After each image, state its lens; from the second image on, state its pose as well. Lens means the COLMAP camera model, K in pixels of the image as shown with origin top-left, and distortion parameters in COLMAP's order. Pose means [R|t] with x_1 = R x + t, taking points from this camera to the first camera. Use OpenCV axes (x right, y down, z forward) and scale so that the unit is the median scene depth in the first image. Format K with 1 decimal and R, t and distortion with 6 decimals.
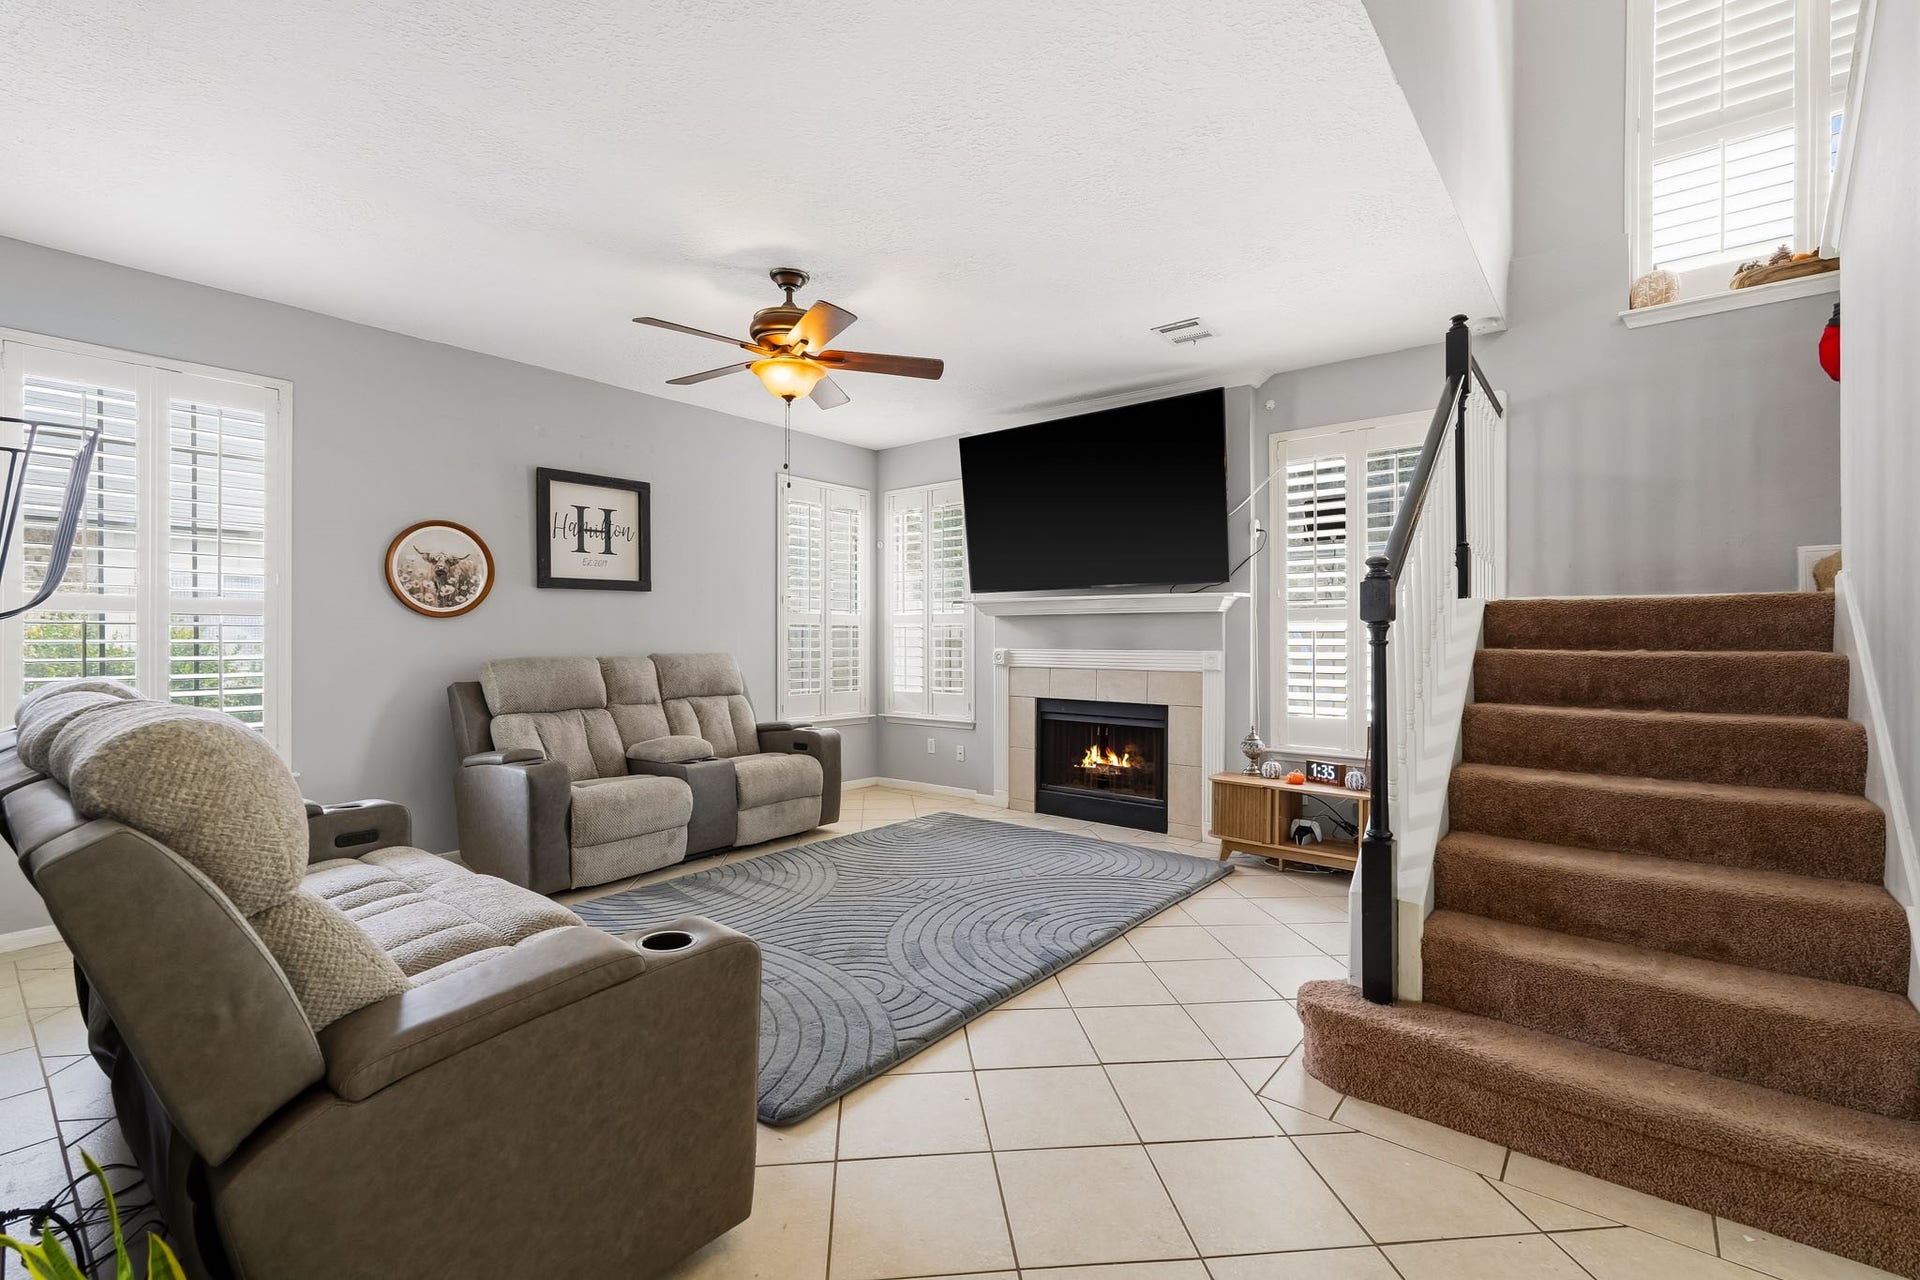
lens RADIAL K [[845.4, 0, 958.5], [0, 845.4, 643.6], [0, 0, 1]] dist [-0.000820, -0.000274]
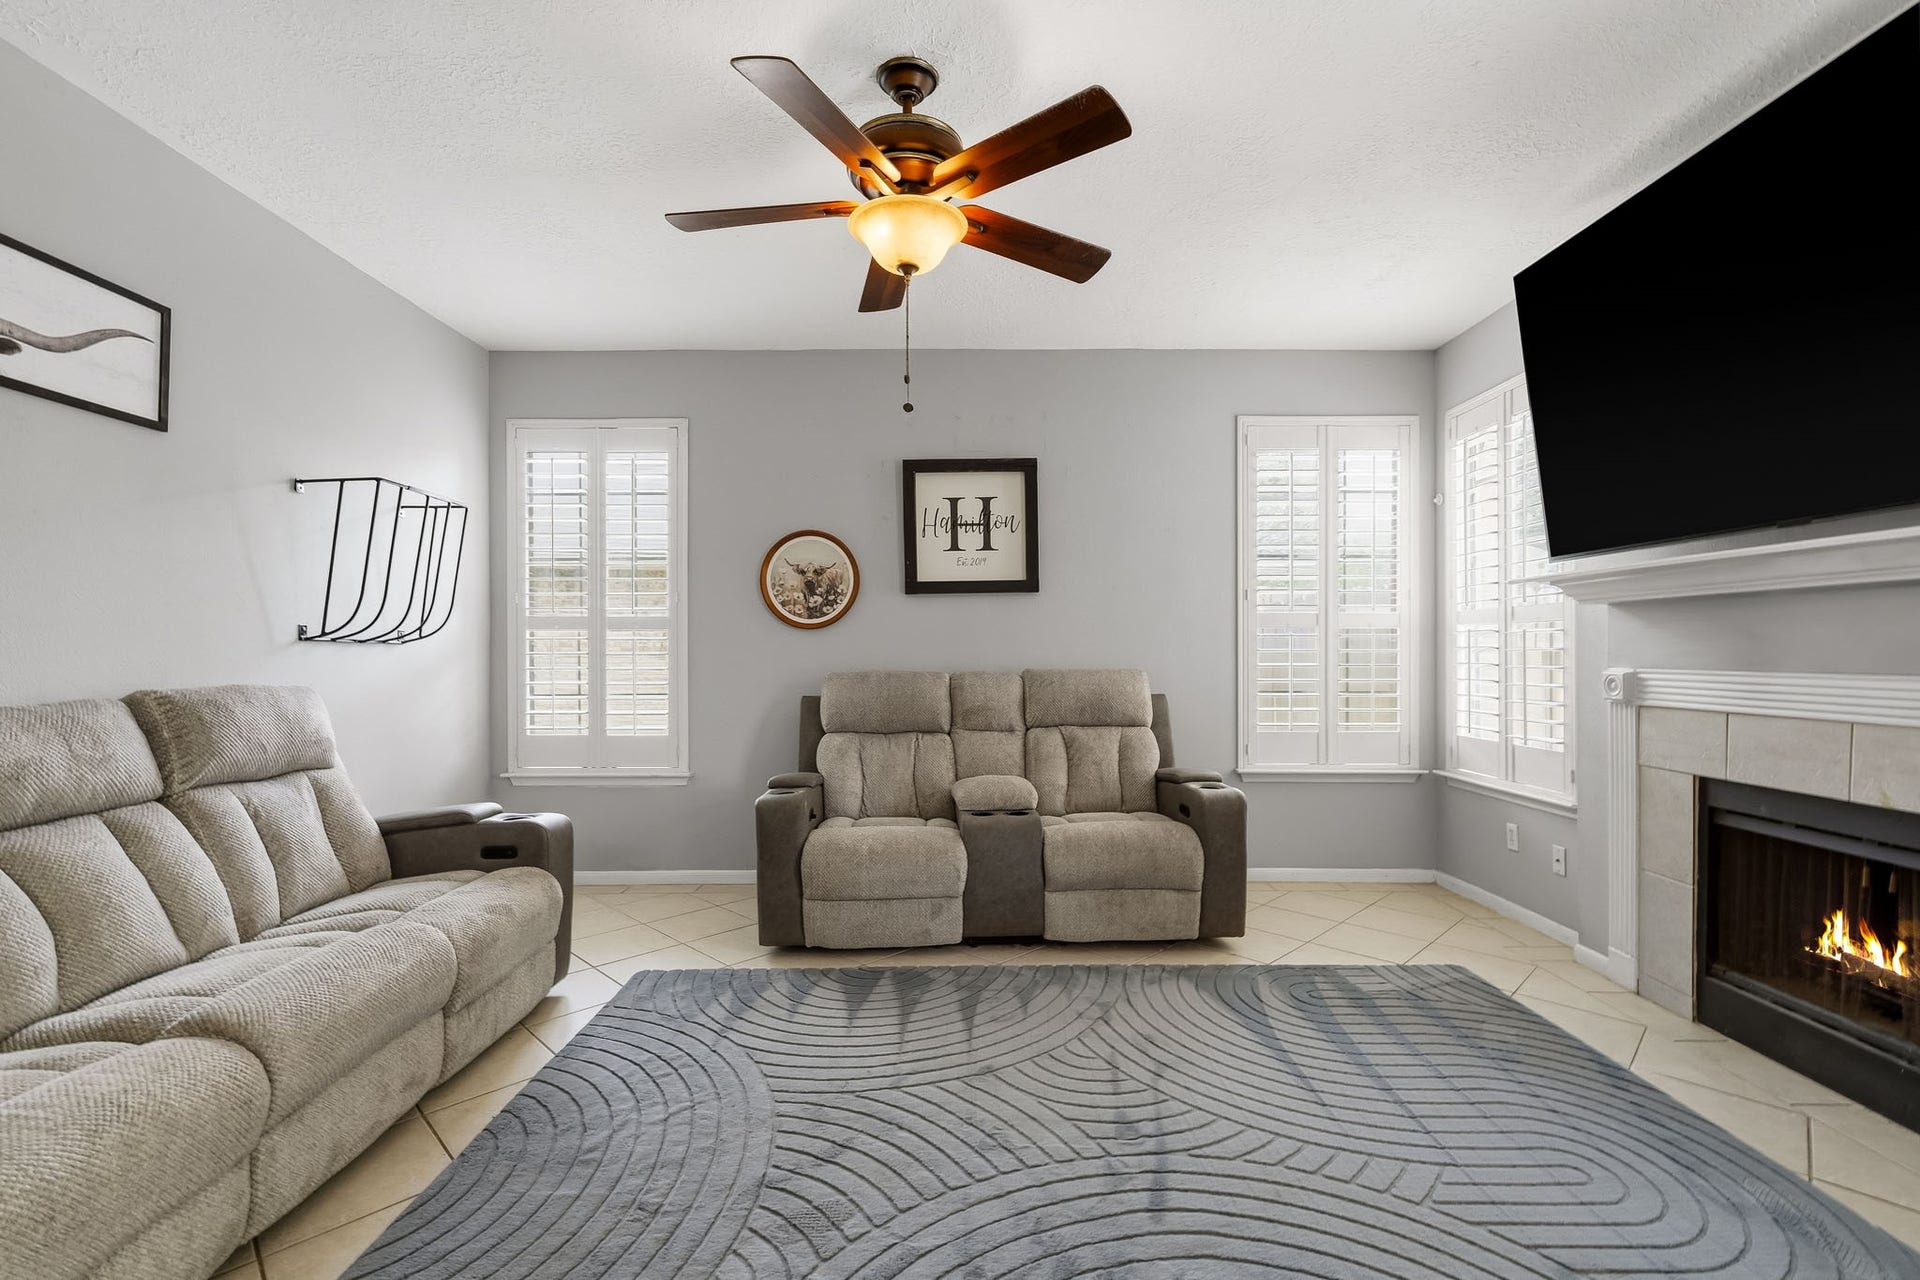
lens RADIAL K [[845.4, 0, 955.0], [0, 845.4, 655.8], [0, 0, 1]] dist [-0.000820, -0.000274]
pose [[0.630004, 0.003182, -0.776586, 0.227114], [-0.002594, 0.999995, 0.001994, -0.002112], [0.776588, 0.000758, 0.630009, 0.453028]]
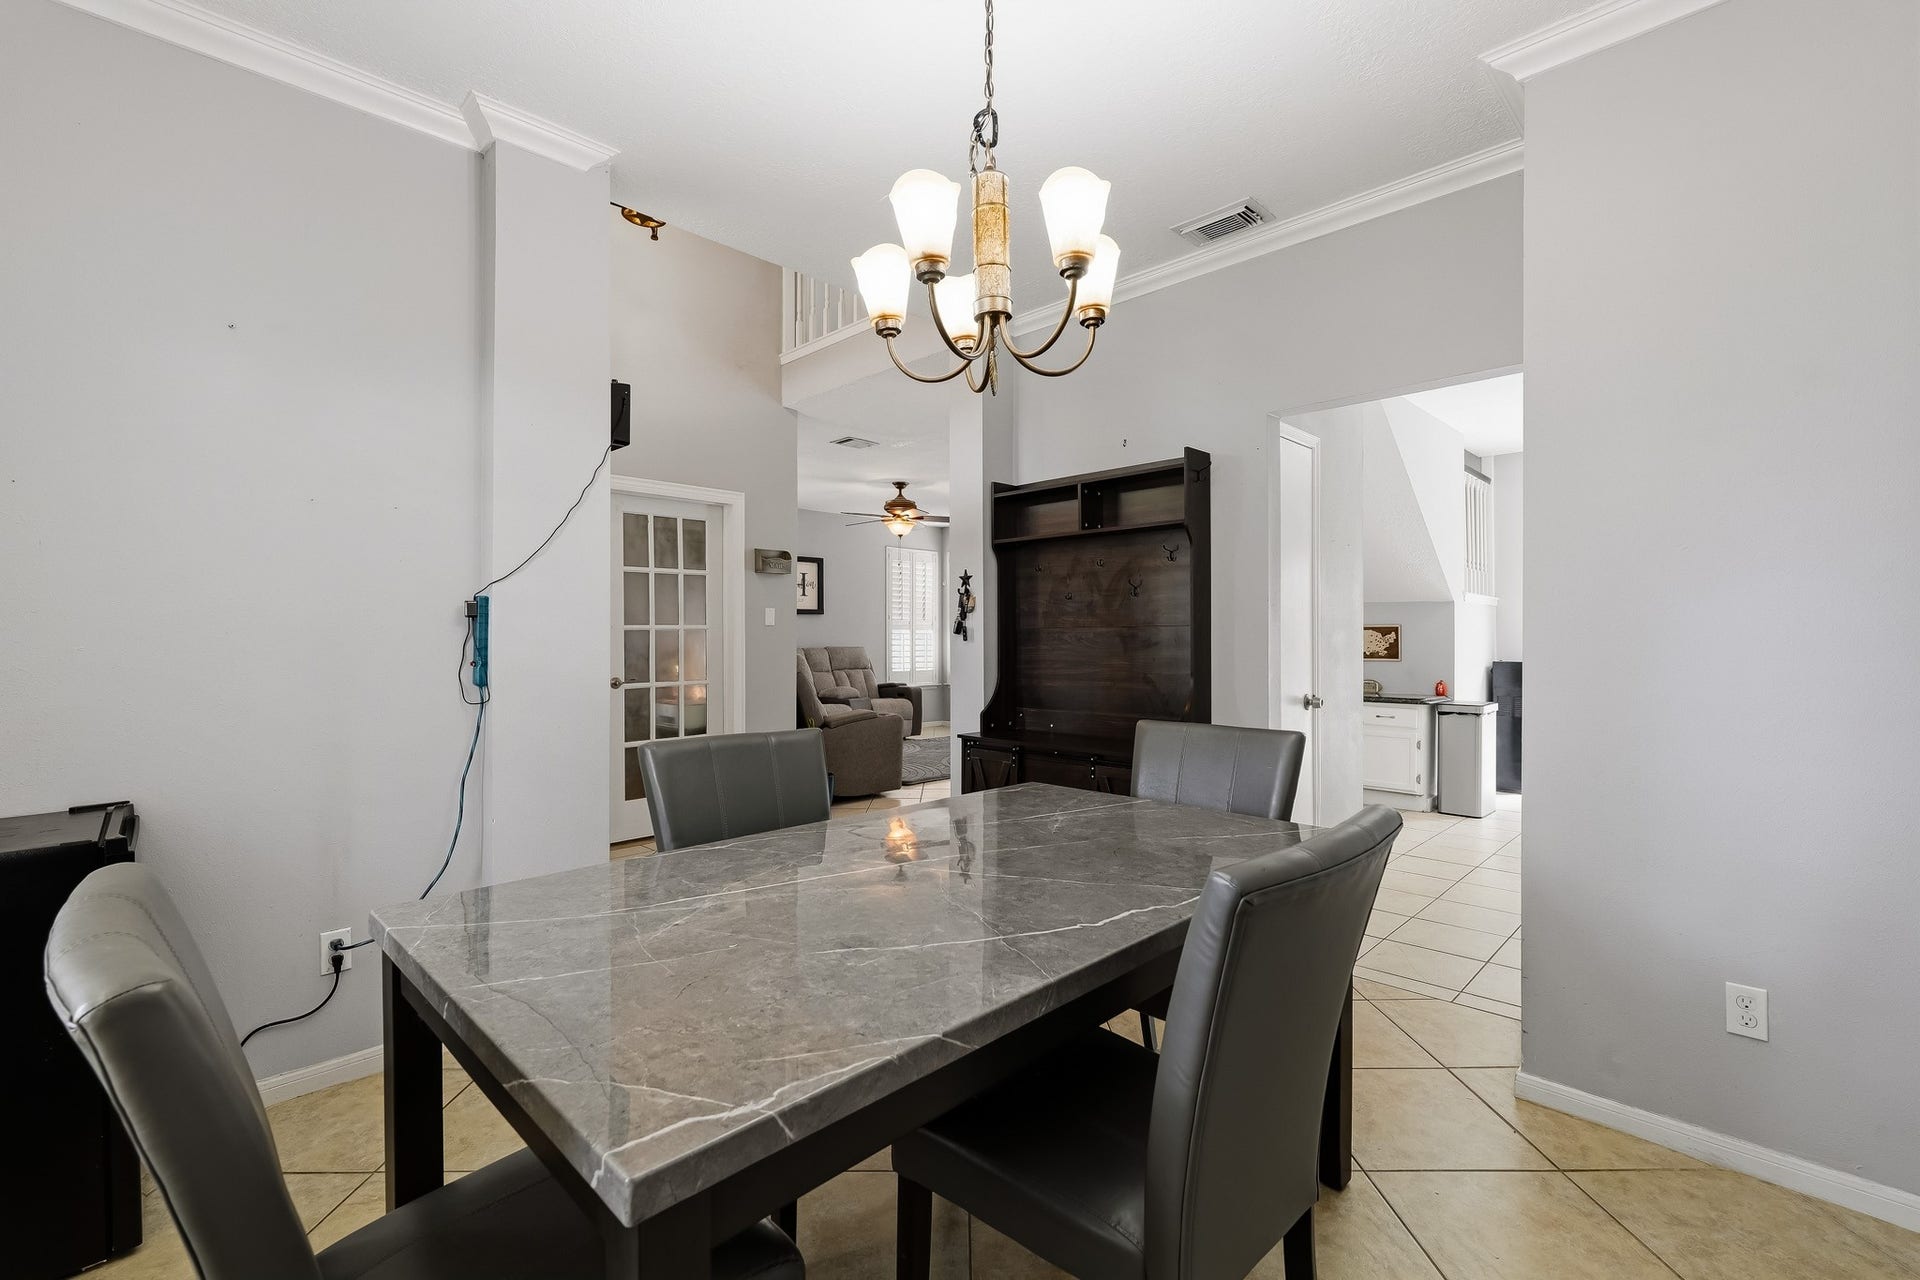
lens RADIAL K [[845.4, 0, 960.5], [0, 845.4, 631.7], [0, 0, 1]] dist [-0.000820, -0.000274]
pose [[0.996127, -0.000564, -0.087920, 0.121897], [0.001220, 0.999972, 0.007408, -0.038130], [0.087913, -0.007487, 0.996100, -0.941658]]
